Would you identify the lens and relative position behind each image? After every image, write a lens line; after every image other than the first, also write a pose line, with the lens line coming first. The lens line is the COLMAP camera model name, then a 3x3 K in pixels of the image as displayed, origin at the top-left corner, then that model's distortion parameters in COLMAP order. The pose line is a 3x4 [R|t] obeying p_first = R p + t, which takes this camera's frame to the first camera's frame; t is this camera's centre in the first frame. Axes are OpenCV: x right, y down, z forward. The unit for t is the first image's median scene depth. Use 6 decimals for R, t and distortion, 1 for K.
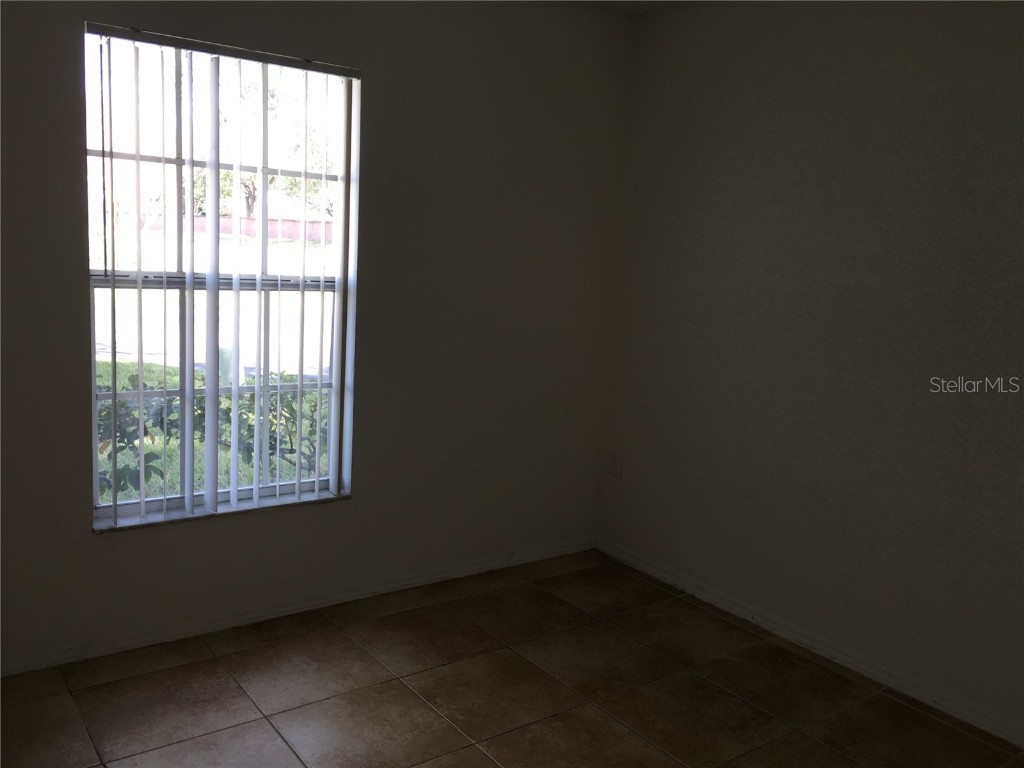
lens RADIAL K [[871.7, 0, 512.0], [0, 871.7, 384.0], [0, 0, 1]] dist [0.087102, -0.117195]
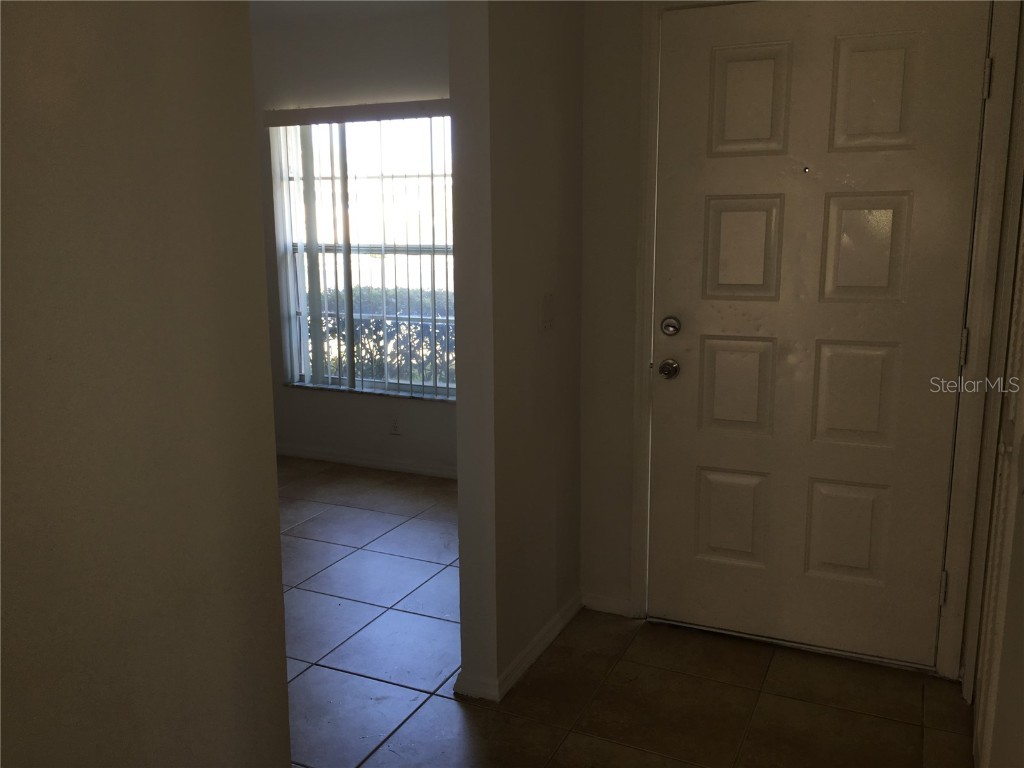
lens RADIAL K [[871.7, 0, 512.0], [0, 871.7, 384.0], [0, 0, 1]] dist [0.087102, -0.117195]
pose [[0.476790, 0.102344, -0.873039, 1.241051], [-0.094331, 0.993421, 0.064940, 0.005268], [0.873941, 0.051392, 0.483308, 0.423380]]
